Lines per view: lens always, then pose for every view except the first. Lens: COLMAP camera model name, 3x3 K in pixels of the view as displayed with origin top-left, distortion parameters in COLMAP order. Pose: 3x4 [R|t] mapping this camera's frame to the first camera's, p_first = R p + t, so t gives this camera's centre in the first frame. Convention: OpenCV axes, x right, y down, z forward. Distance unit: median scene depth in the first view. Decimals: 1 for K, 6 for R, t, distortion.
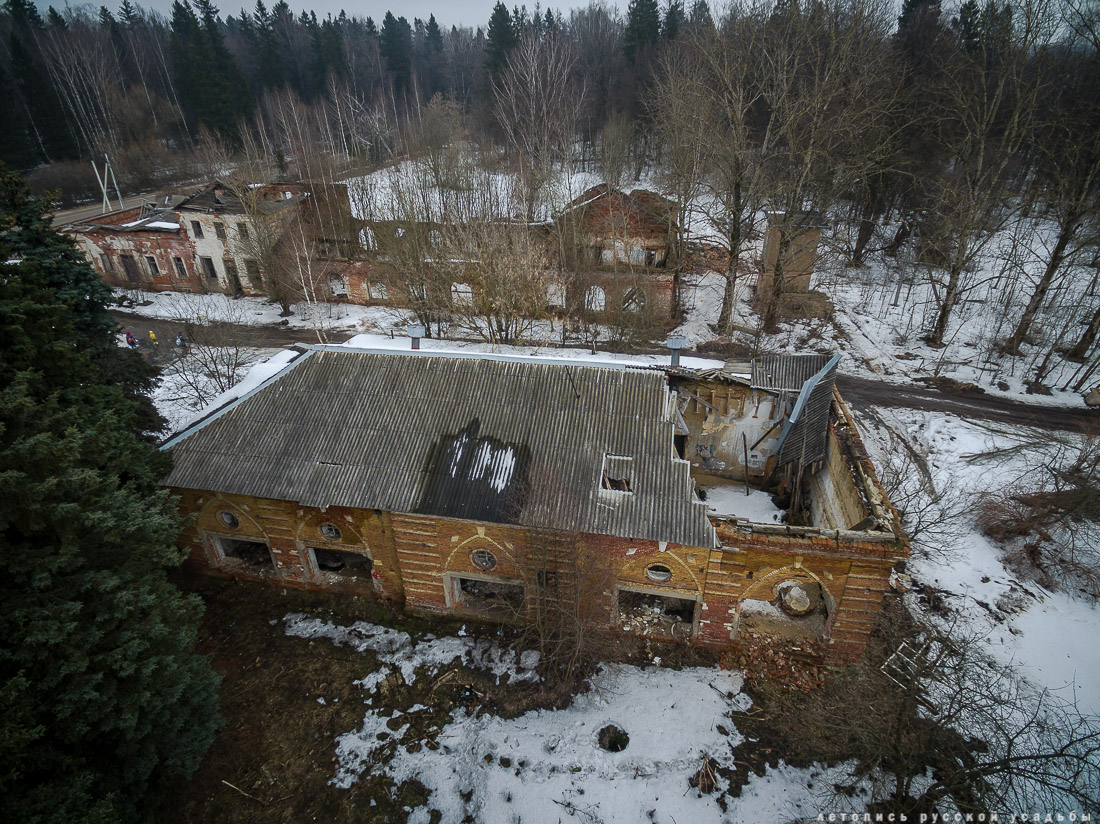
lens RADIAL K [[607.2, 0, 550.0], [0, 607.2, 412.0], [0, 0, 1]] dist [0.002758, 0.001922]
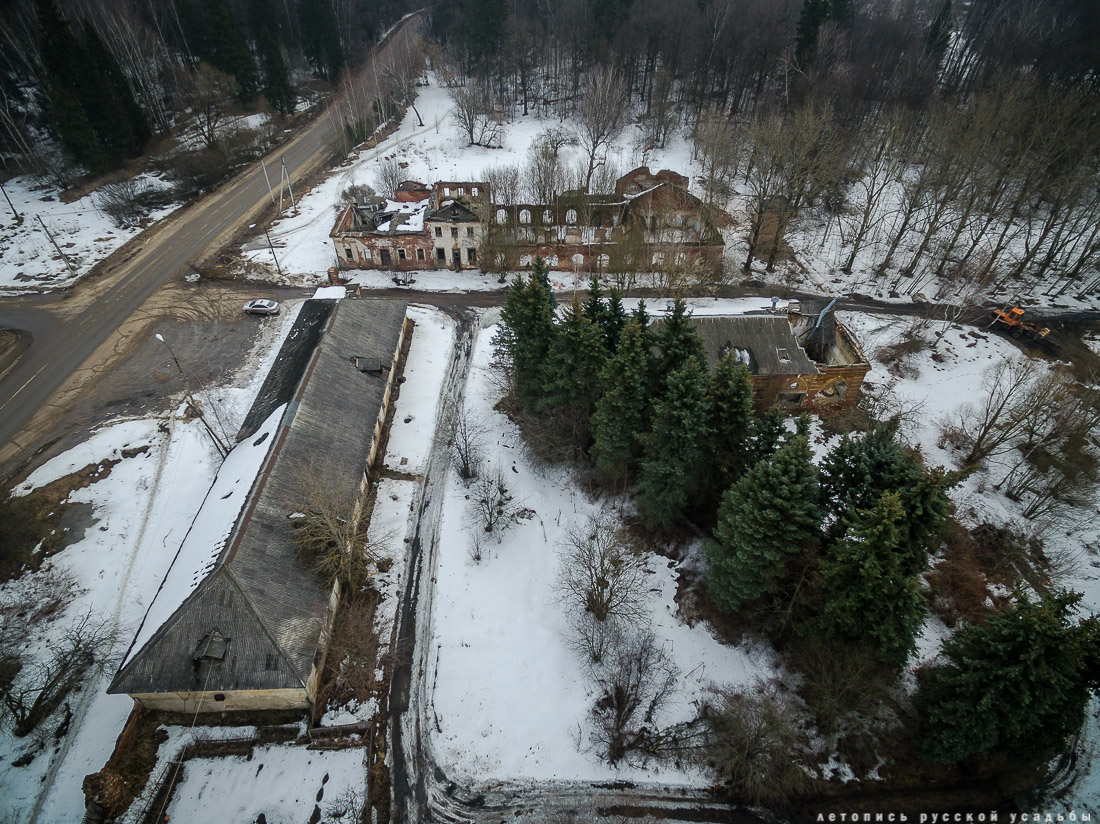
lens RADIAL K [[607.2, 0, 550.0], [0, 607.2, 412.0], [0, 0, 1]] dist [0.002758, 0.001922]
pose [[0.973328, -0.127702, 0.190591, -0.807207], [0.088250, 0.975244, 0.202760, -0.165646], [-0.211766, -0.180533, 0.960502, -0.845470]]
